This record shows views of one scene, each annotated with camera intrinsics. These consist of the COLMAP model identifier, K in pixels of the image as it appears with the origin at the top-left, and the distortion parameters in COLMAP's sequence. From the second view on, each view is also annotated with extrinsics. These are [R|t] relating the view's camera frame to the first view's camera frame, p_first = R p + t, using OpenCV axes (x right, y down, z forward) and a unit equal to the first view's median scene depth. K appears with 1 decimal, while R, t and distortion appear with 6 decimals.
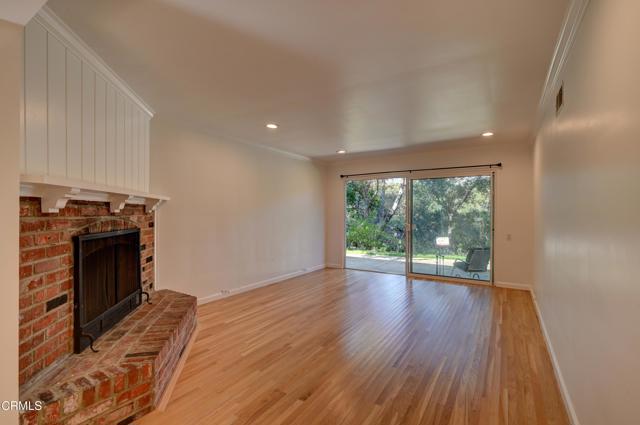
lens RADIAL K [[293.0, 0, 320.6], [0, 293.0, 213.2], [0, 0, 1]] dist [0.001060, 0.000234]
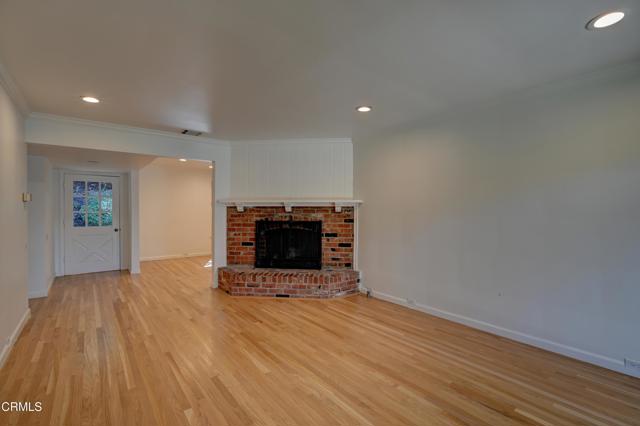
lens RADIAL K [[293.0, 0, 320.6], [0, 293.0, 212.1], [0, 0, 1]] dist [0.001060, 0.000234]
pose [[-0.325938, -0.000930, -0.945391, 1.131072], [-0.005593, 0.999984, 0.000944, -0.001317], [0.945374, 0.005595, -0.325938, 1.948701]]
